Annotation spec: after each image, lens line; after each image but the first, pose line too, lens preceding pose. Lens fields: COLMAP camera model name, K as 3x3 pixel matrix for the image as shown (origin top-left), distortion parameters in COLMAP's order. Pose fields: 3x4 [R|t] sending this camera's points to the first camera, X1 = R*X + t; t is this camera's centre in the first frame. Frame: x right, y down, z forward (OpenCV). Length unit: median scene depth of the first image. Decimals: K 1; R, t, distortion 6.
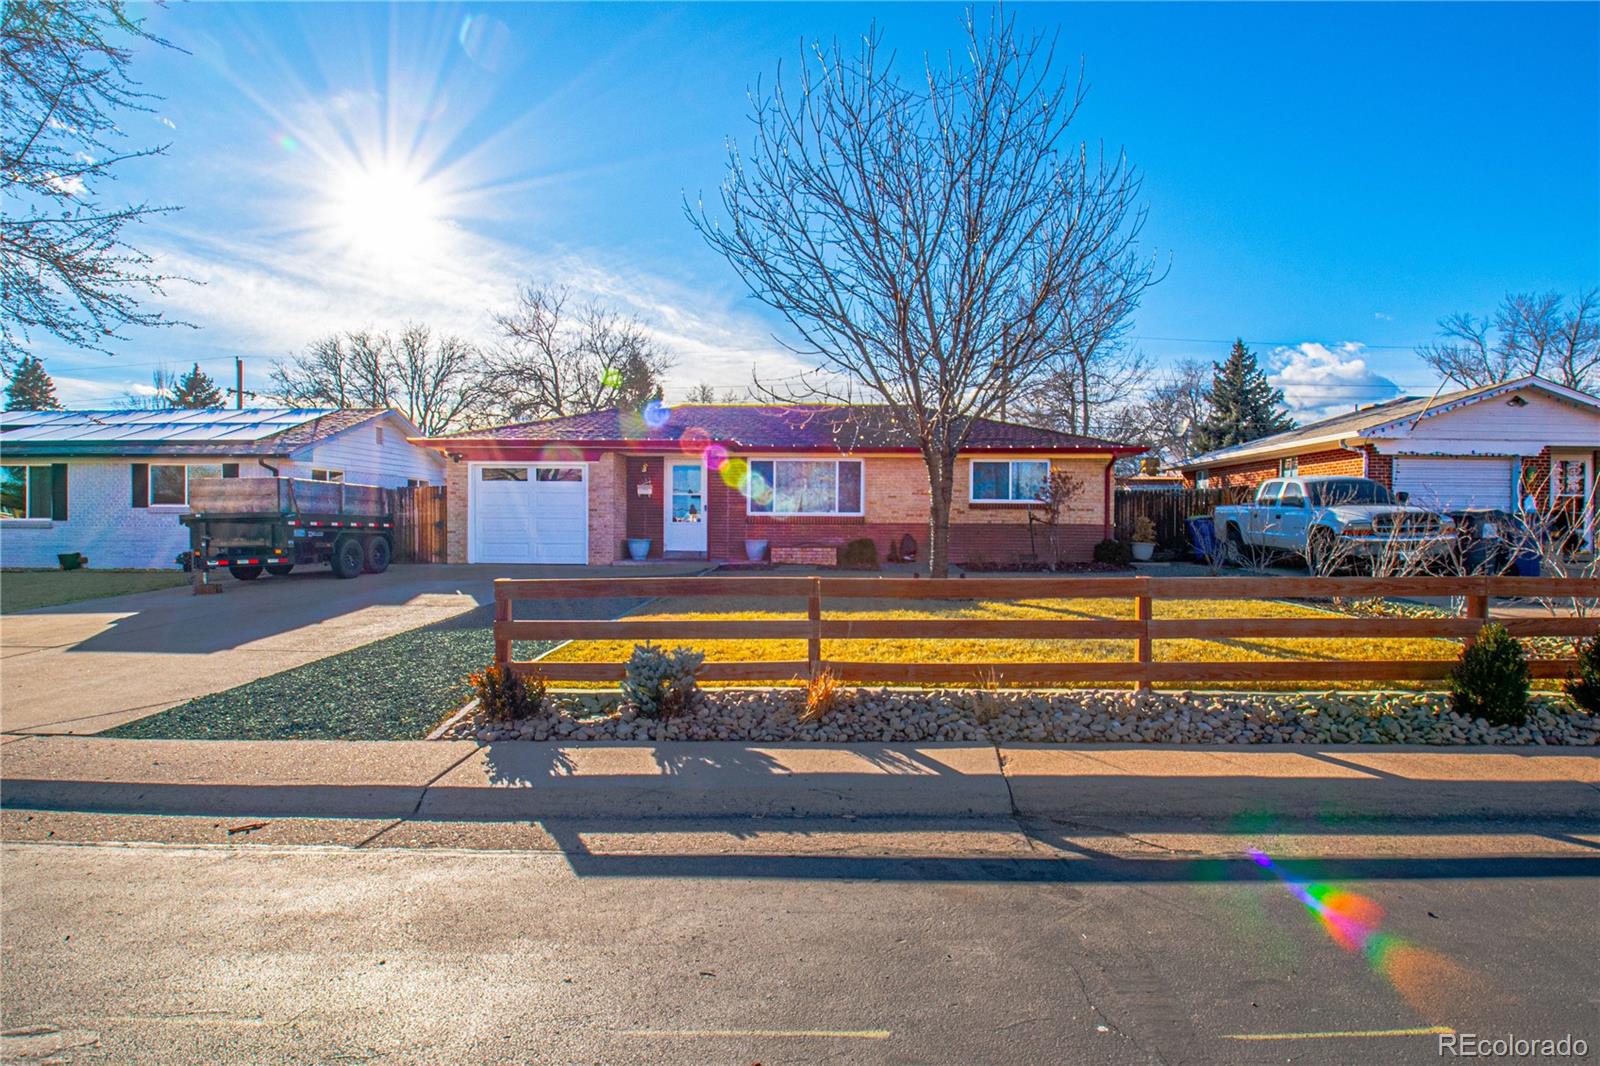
lens RADIAL K [[699.8, 0, 798.7], [0, 699.8, 530.8], [0, 0, 1]] dist [-0.006642, -0.012885]
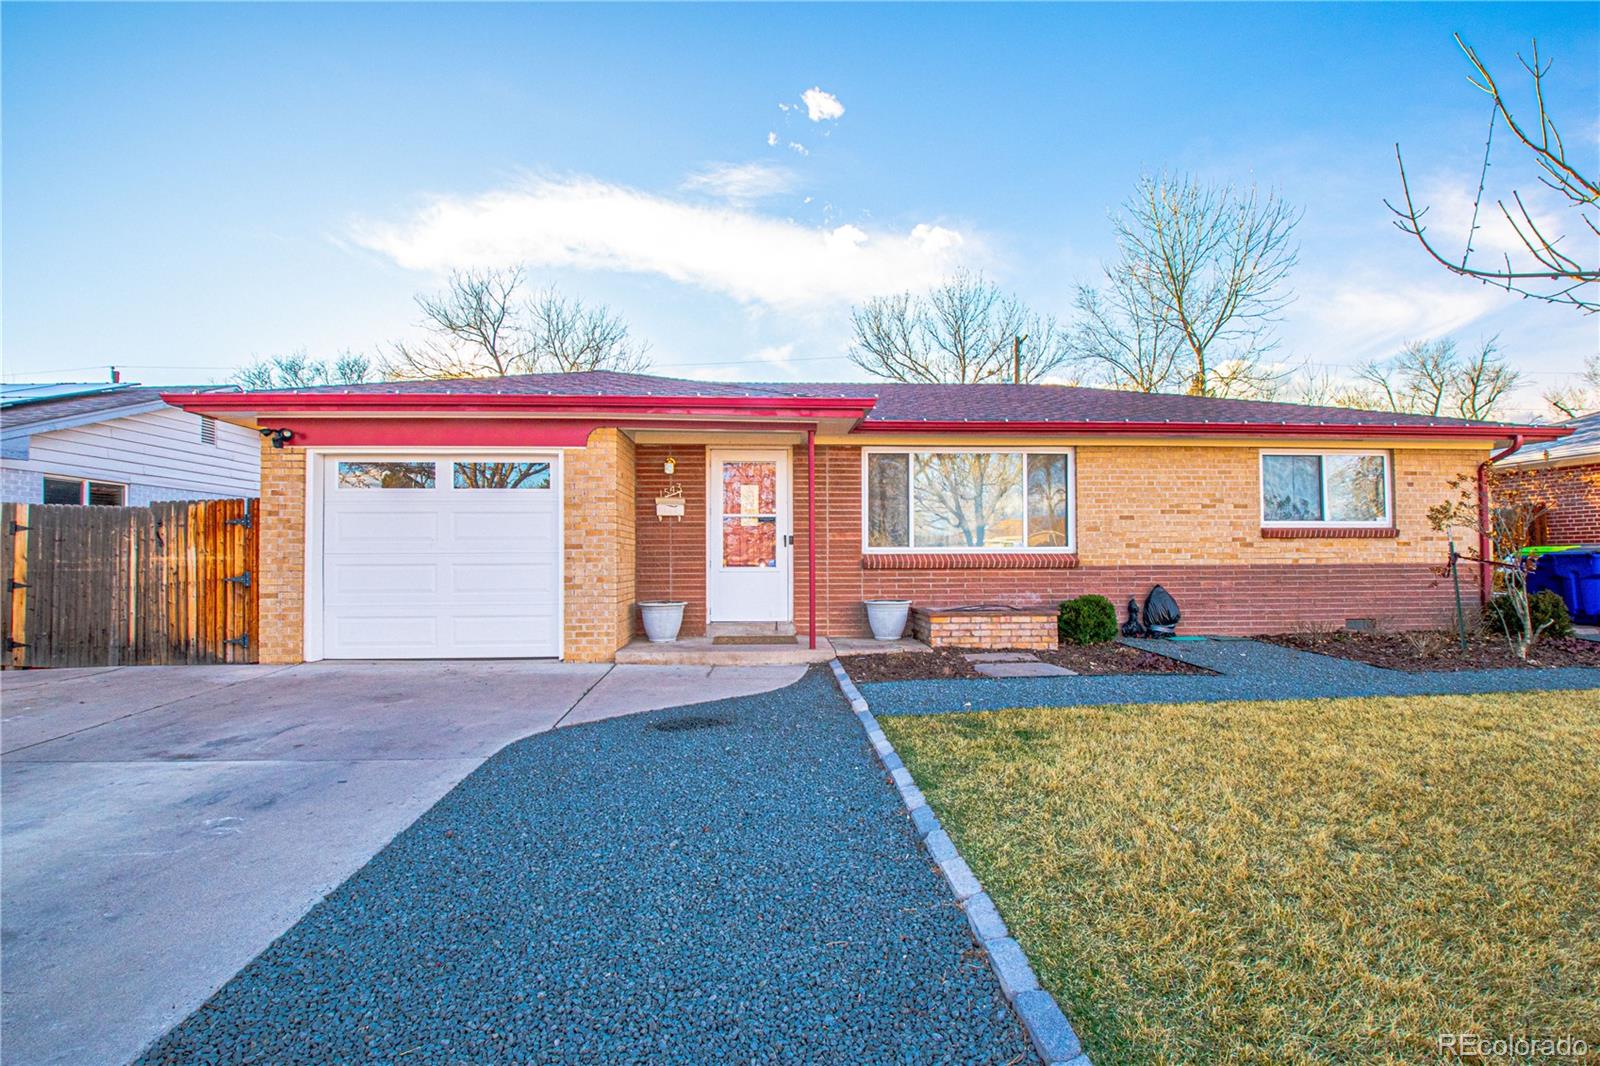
lens RADIAL K [[699.8, 0, 804.2], [0, 699.8, 547.2], [0, 0, 1]] dist [-0.006642, -0.012885]
pose [[0.997498, -0.009495, 0.070060, -0.158103], [0.011598, 0.999493, -0.029667, -0.012036], [-0.069743, 0.030406, 0.997102, 0.475062]]
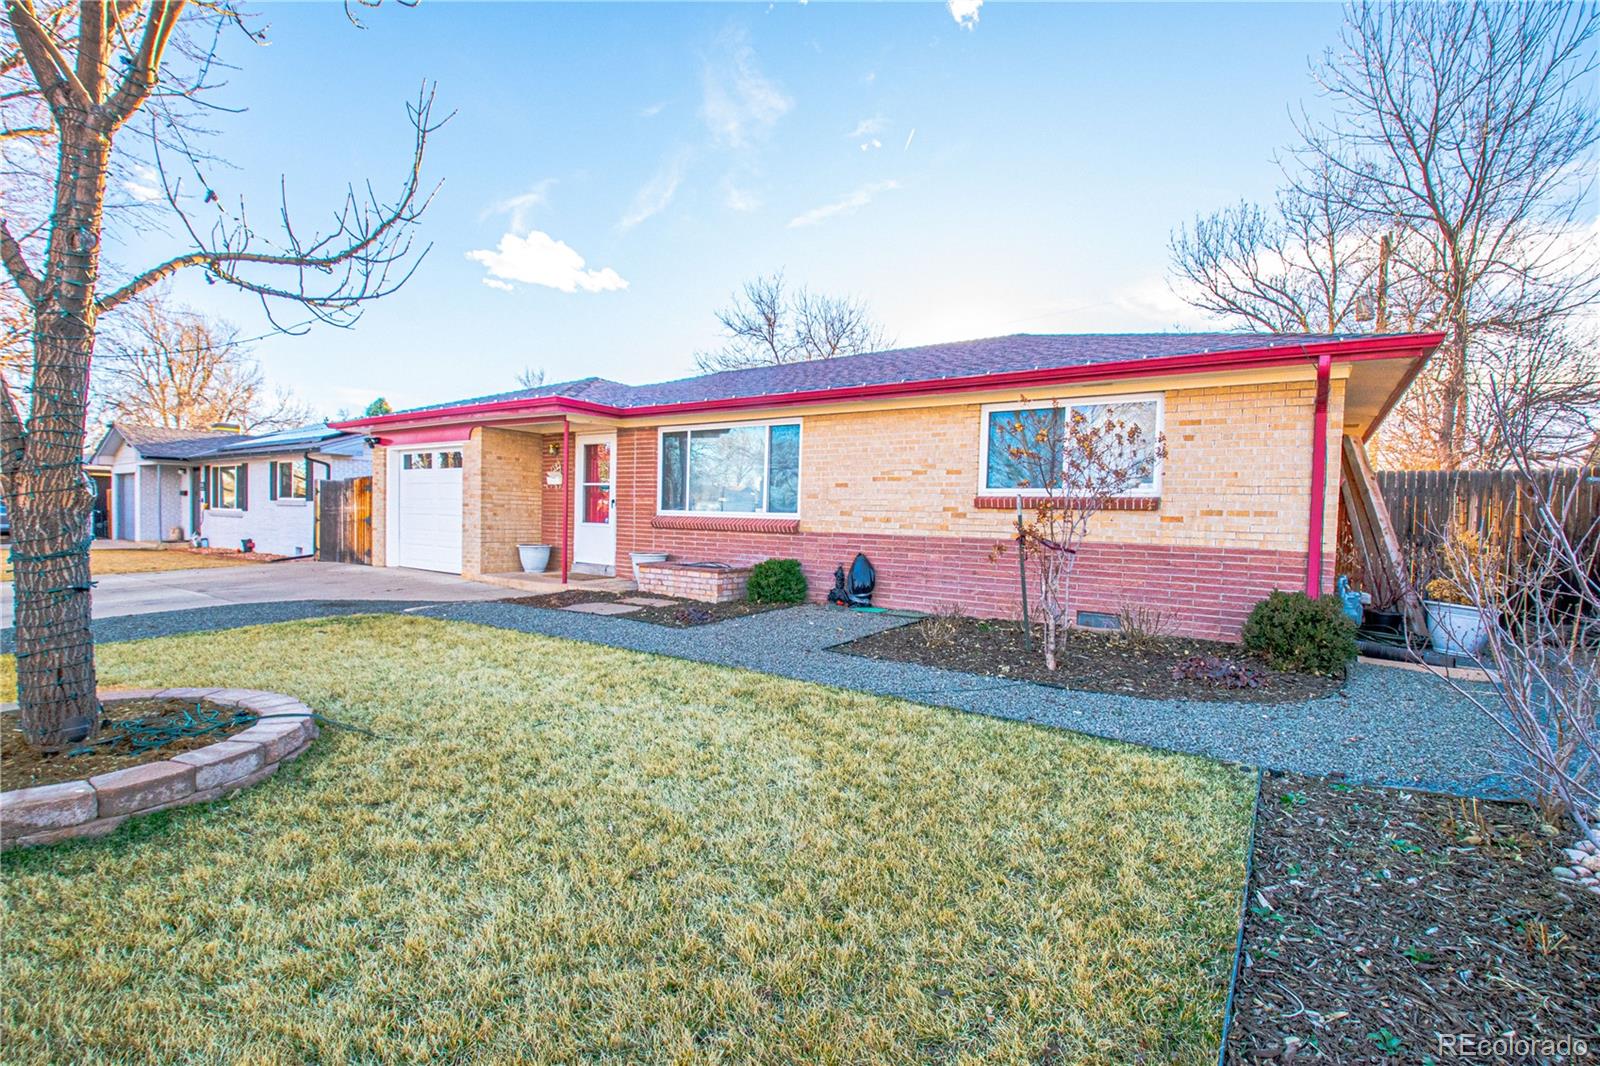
lens RADIAL K [[699.8, 0, 834.2], [0, 699.8, 541.6], [0, 0, 1]] dist [-0.006642, -0.012885]
pose [[0.846056, 0.034471, -0.531979, 0.423657], [-0.028348, 0.999404, 0.019675, -0.014962], [0.532340, -0.001566, 0.846529, 0.537241]]
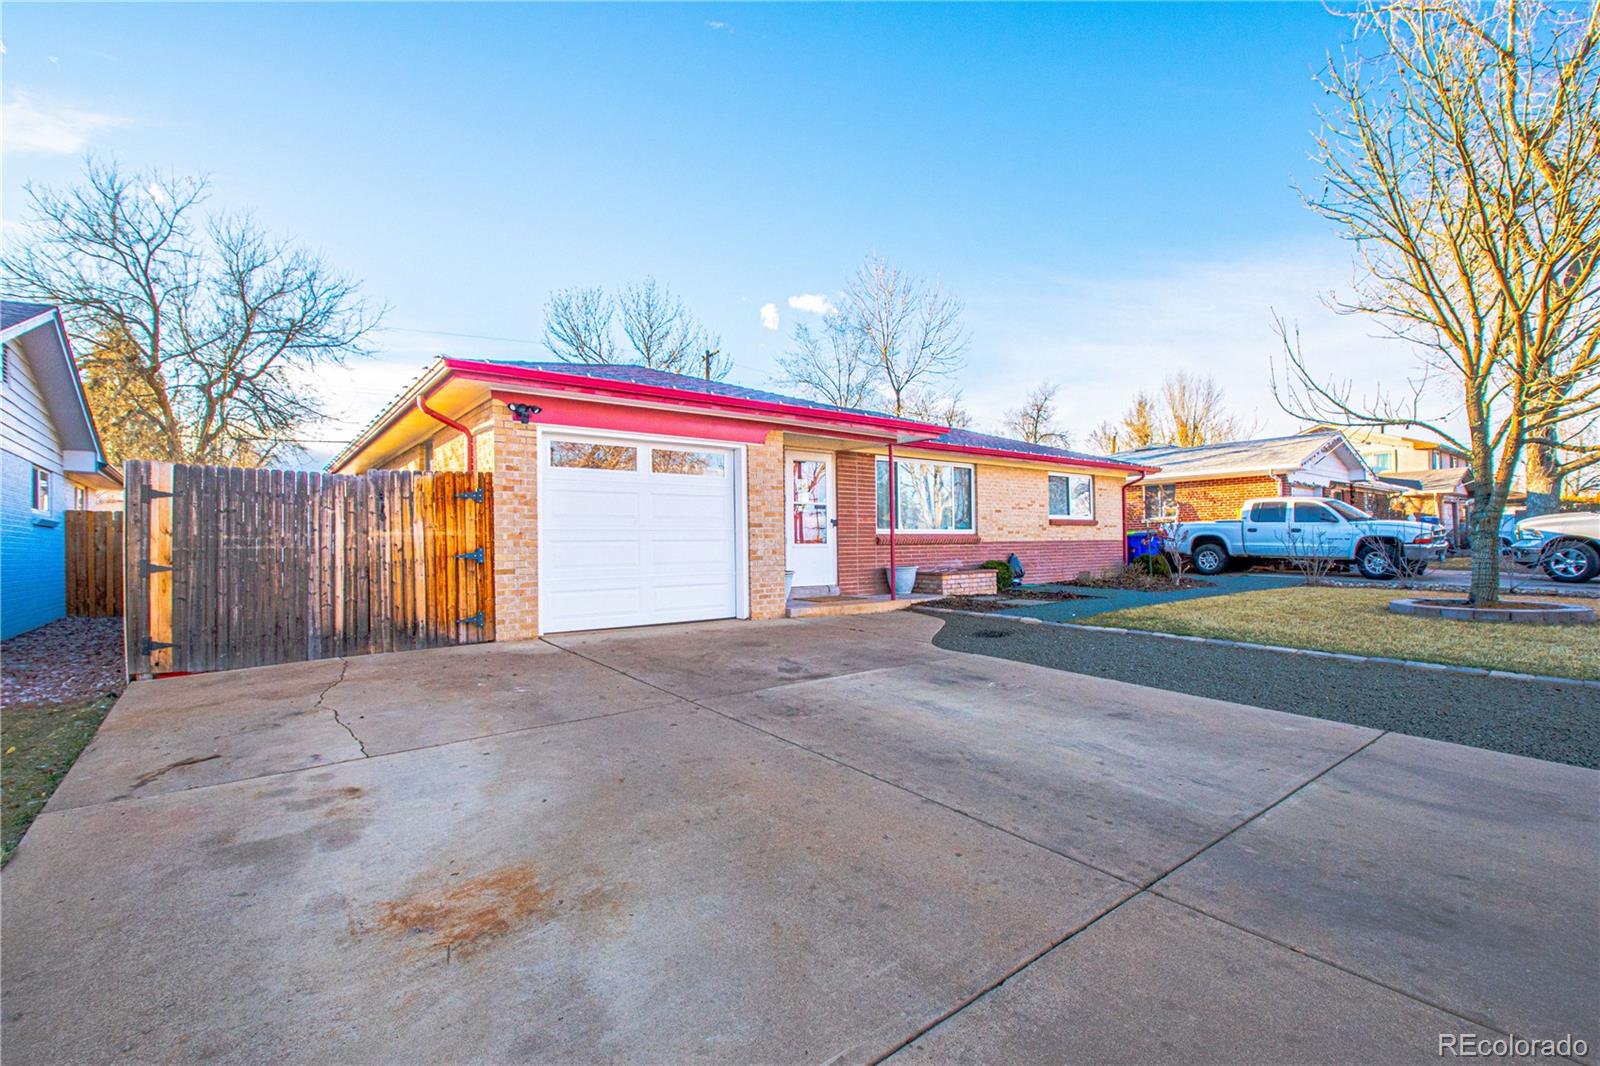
lens RADIAL K [[699.8, 0, 801.7], [0, 699.8, 535.9], [0, 0, 1]] dist [-0.006642, -0.012885]
pose [[0.781727, -0.008084, 0.623569, -0.596896], [0.024309, 0.999551, -0.017516, -0.008616], [-0.623147, 0.028851, 0.781572, 0.480577]]
